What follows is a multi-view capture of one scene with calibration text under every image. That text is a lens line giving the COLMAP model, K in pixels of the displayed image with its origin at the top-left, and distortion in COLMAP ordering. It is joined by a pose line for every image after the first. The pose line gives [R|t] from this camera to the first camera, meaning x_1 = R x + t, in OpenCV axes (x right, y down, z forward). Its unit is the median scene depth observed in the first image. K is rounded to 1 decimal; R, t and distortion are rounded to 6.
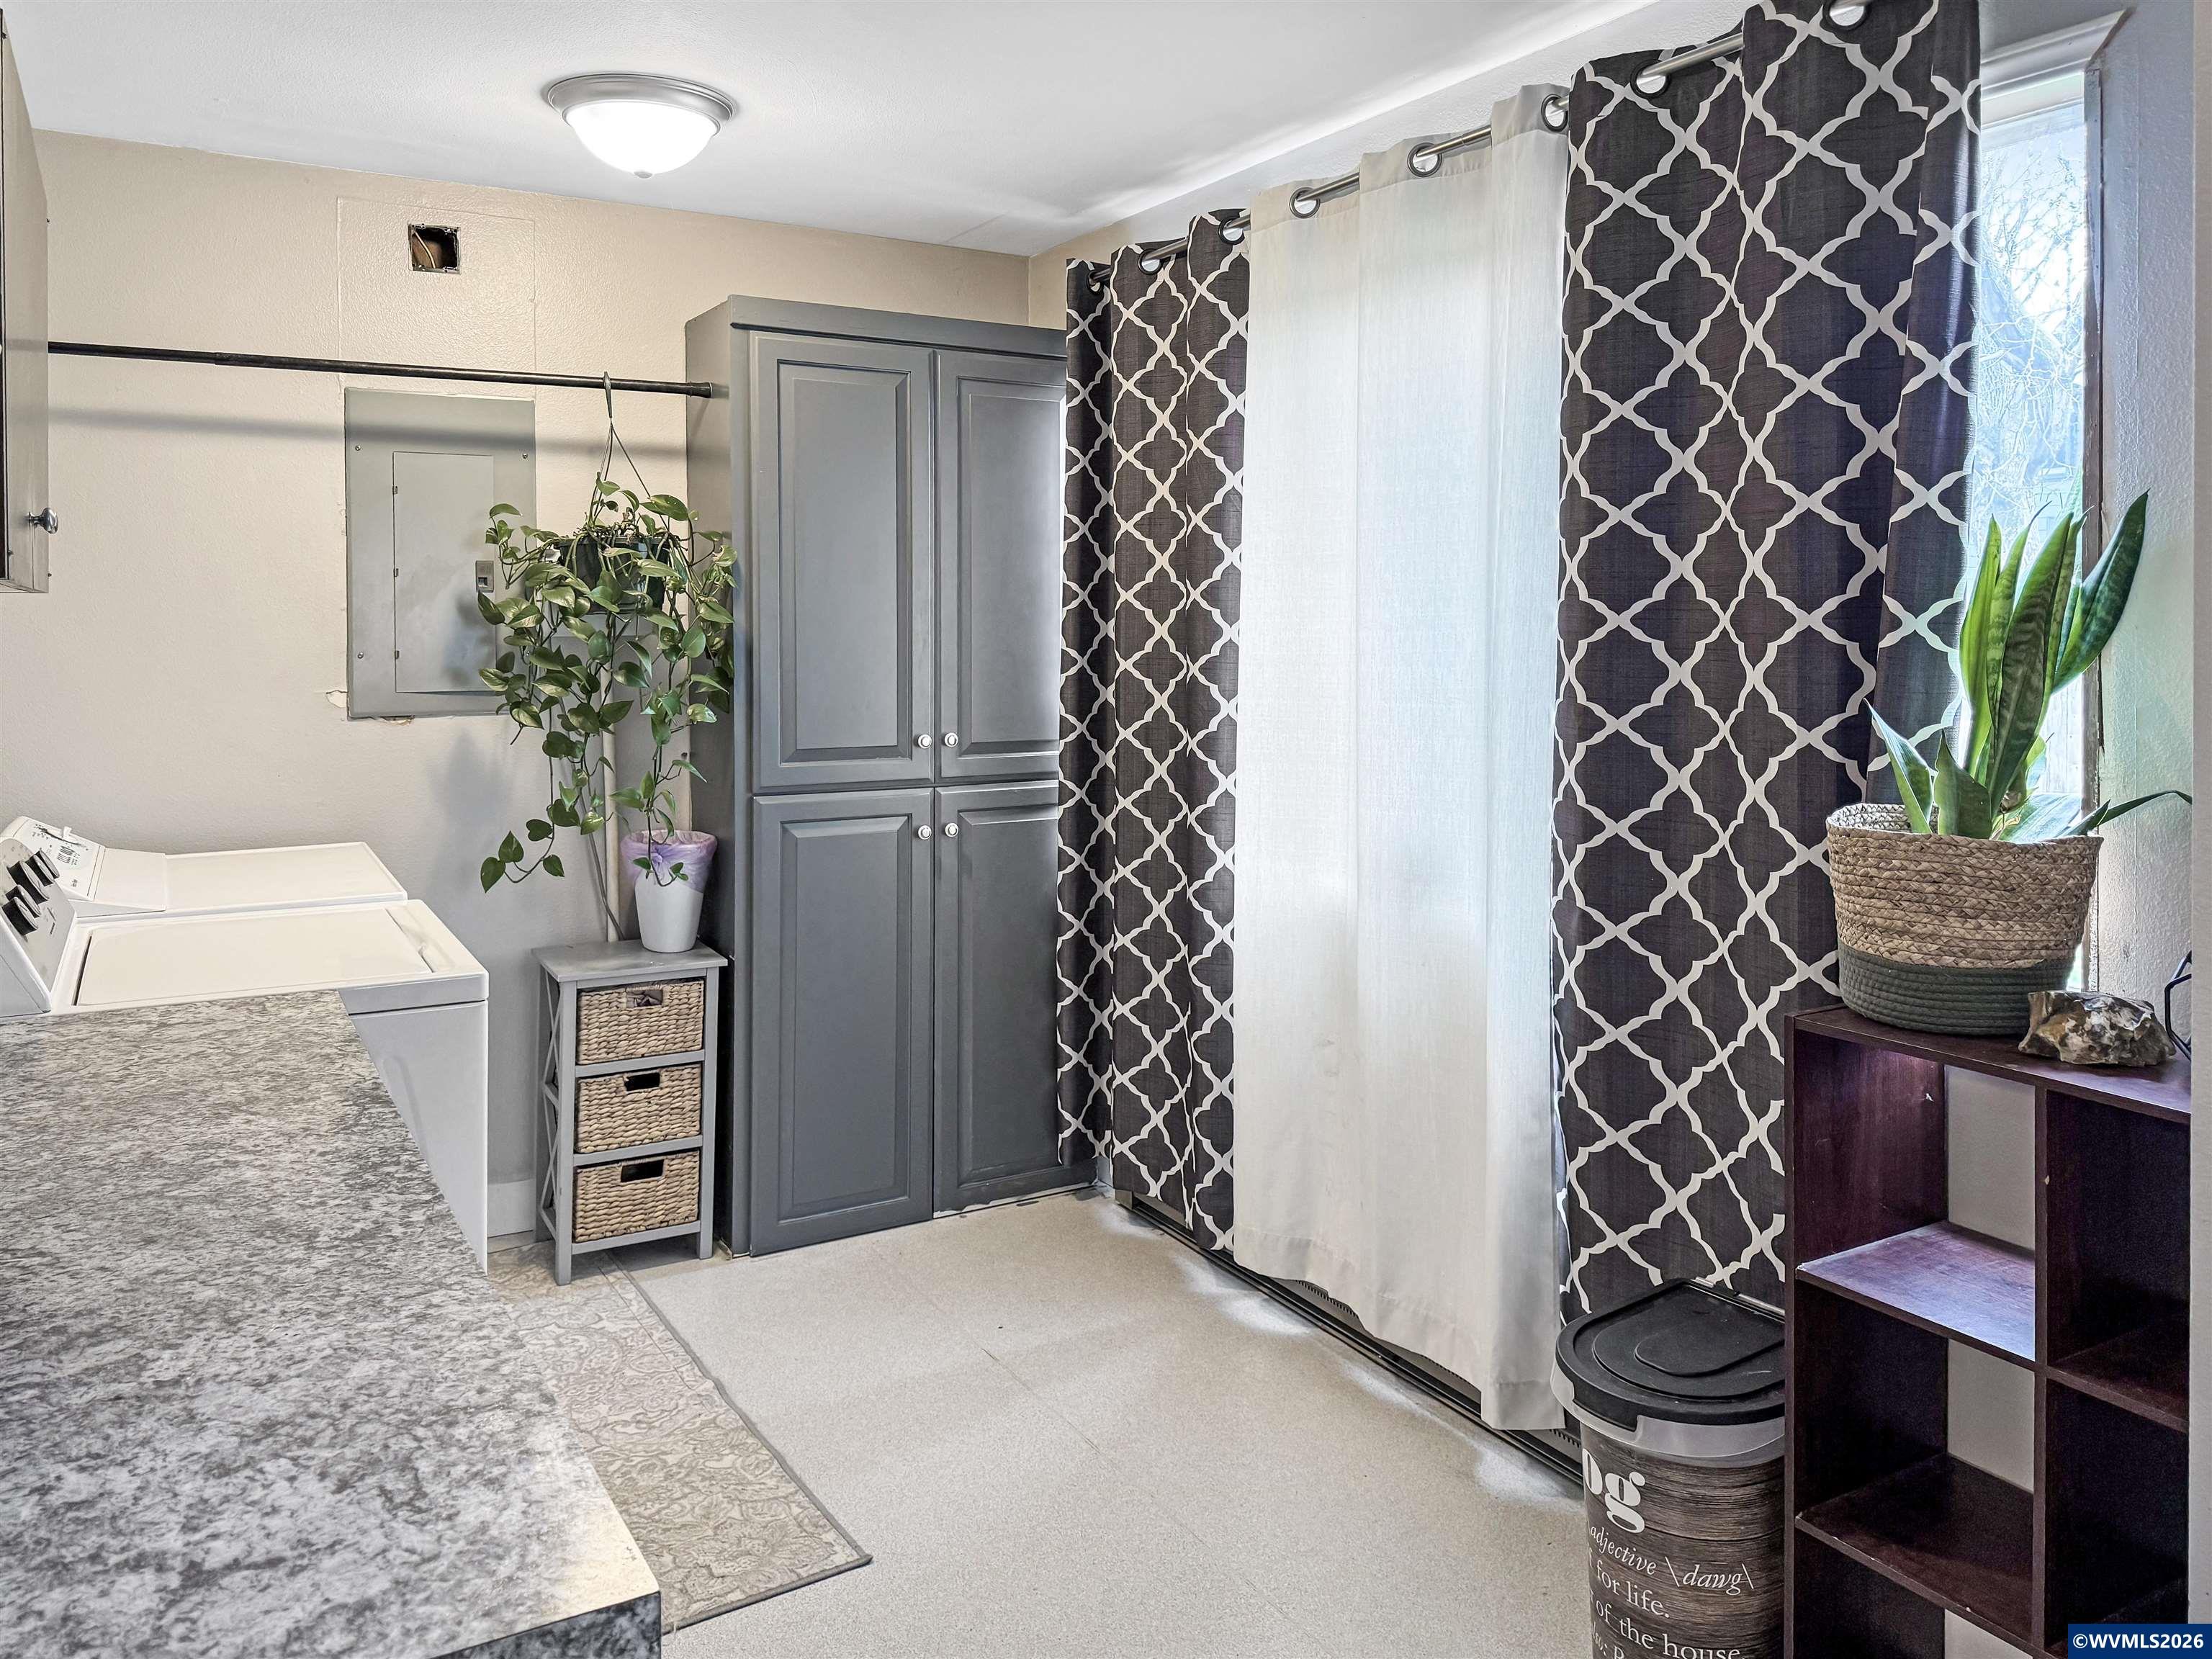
lens RADIAL K [[1538.5, 0, 958.0], [0, 1538.5, 797.9], [0, 0, 1]] dist [0.135587, 0.000676]
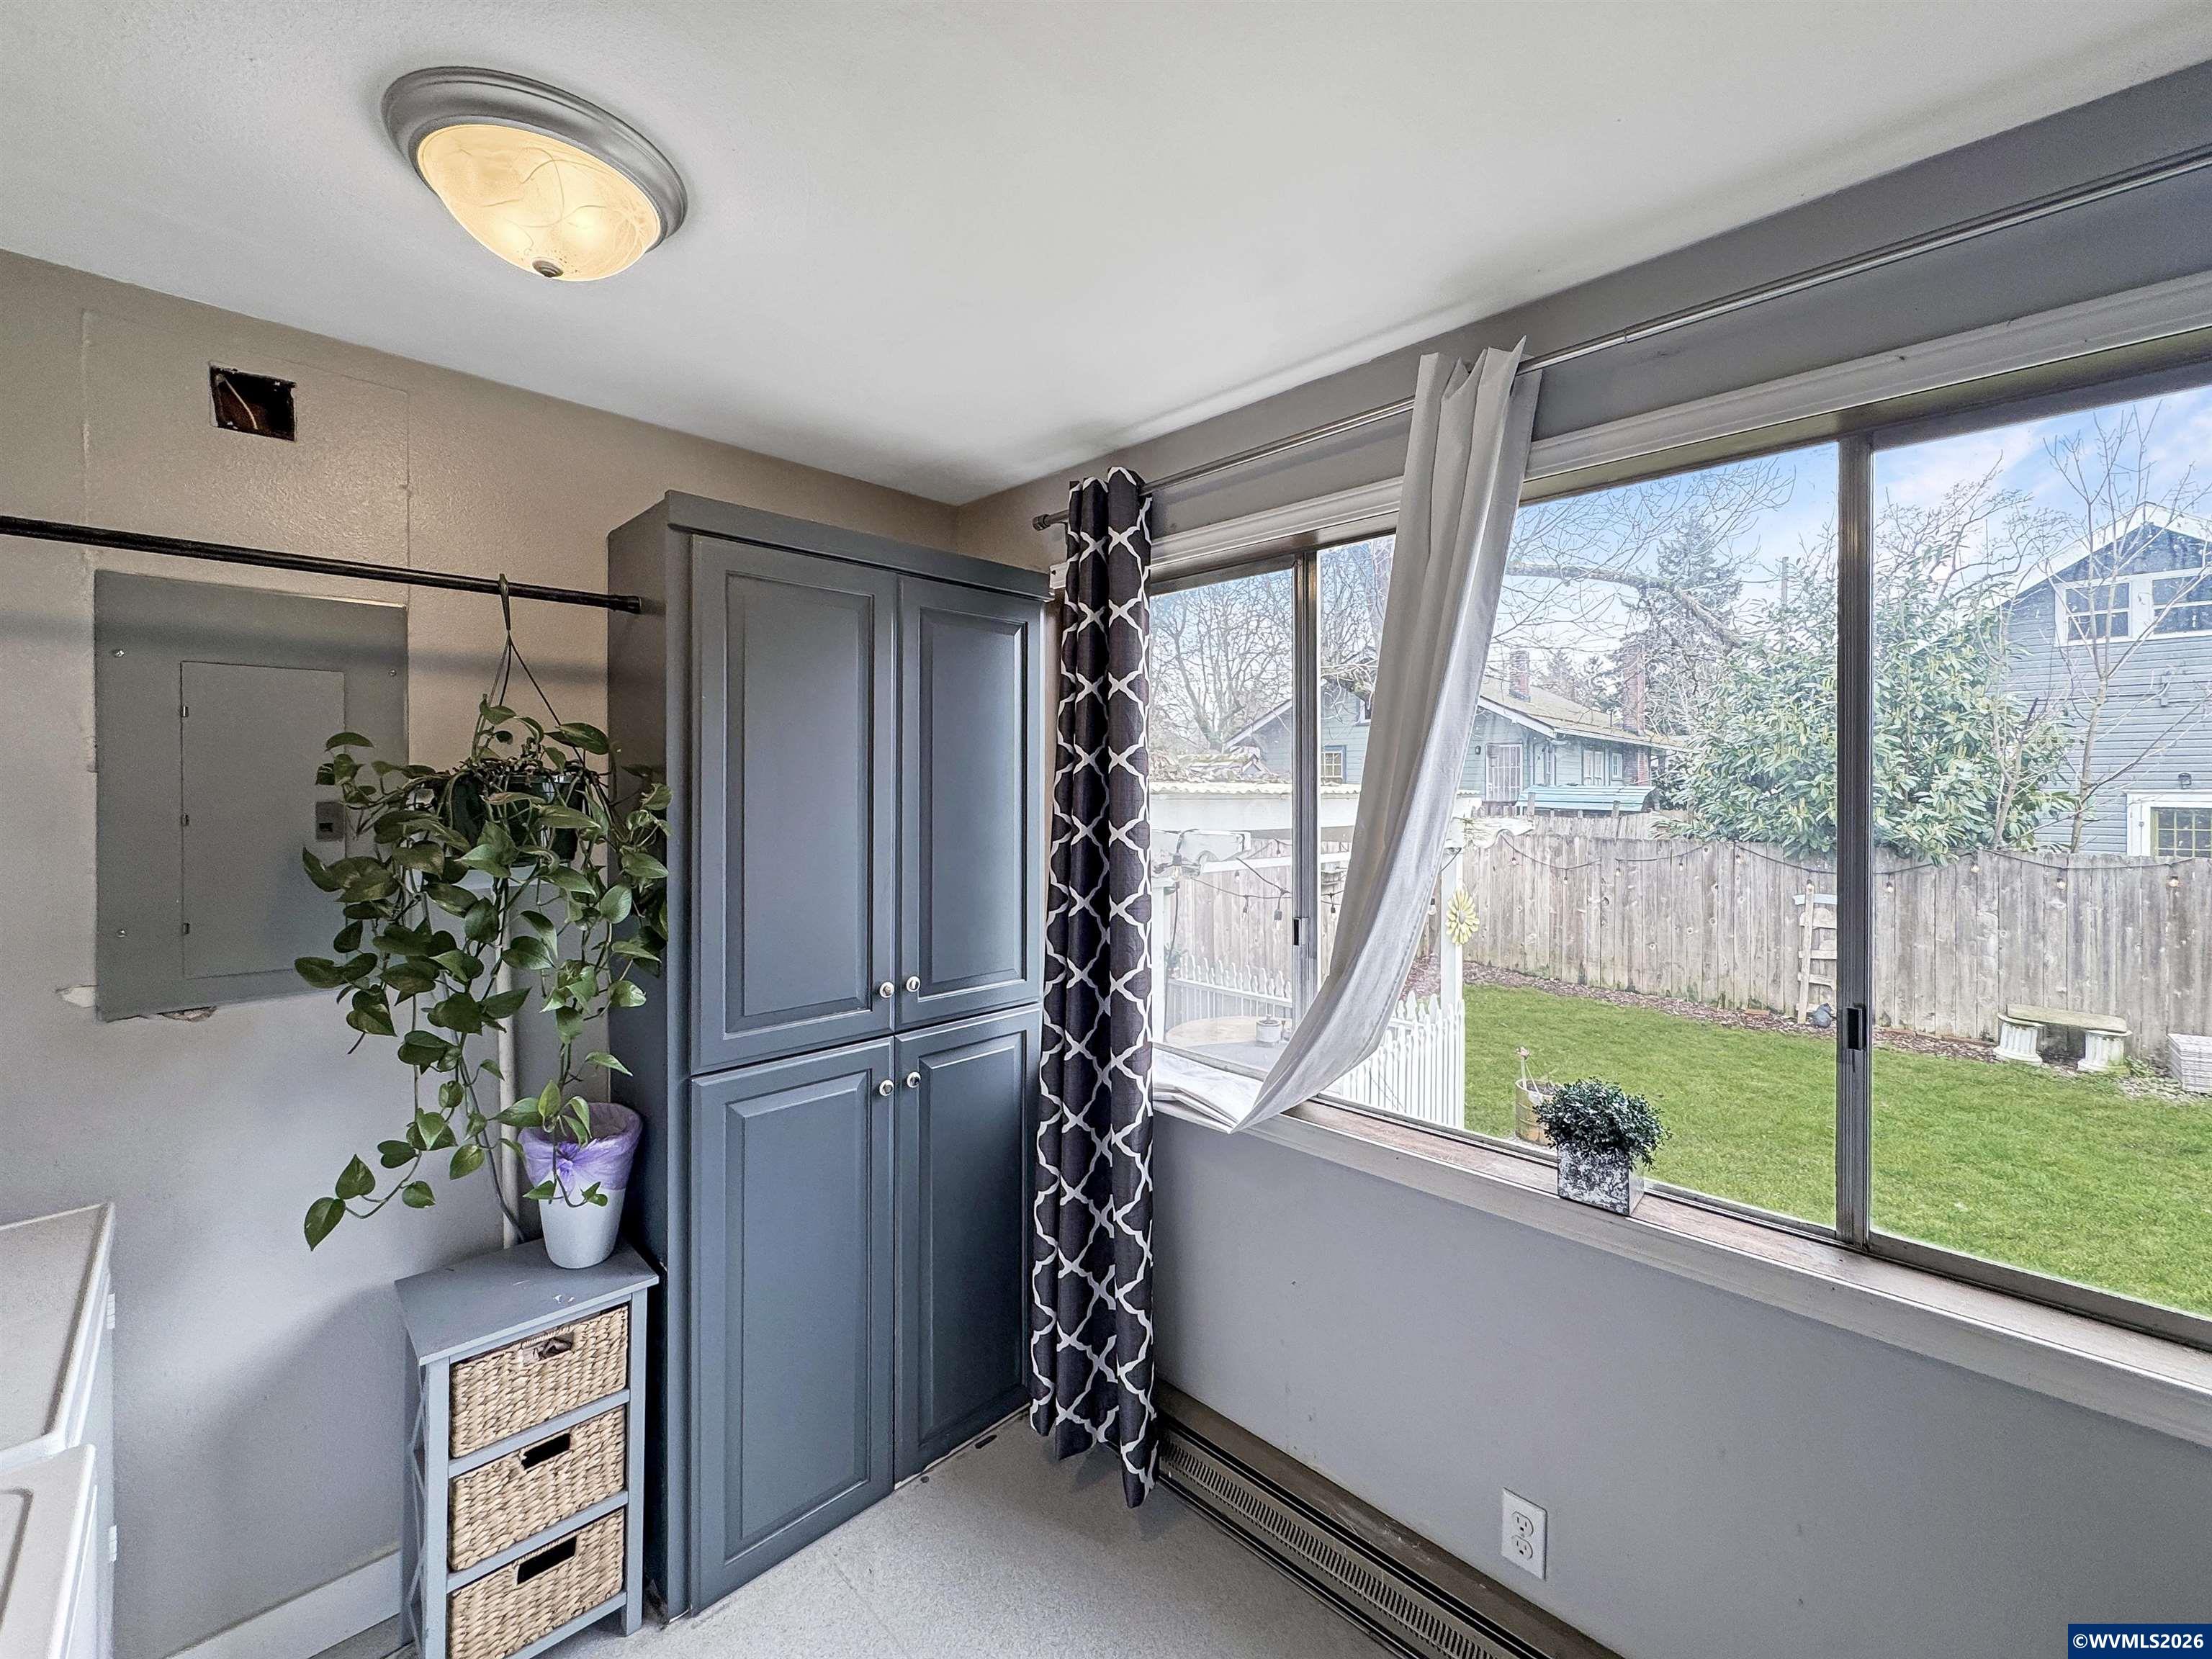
lens RADIAL K [[904.7, 0, 1047.9], [0, 904.7, 836.2], [0, 0, 1]] dist [-0.003616, 0.000707]
pose [[0.960893, -0.008209, 0.276799, -0.083151], [0.024539, 0.998153, -0.055582, -0.102349], [-0.275831, 0.060201, 0.959319, 0.474993]]
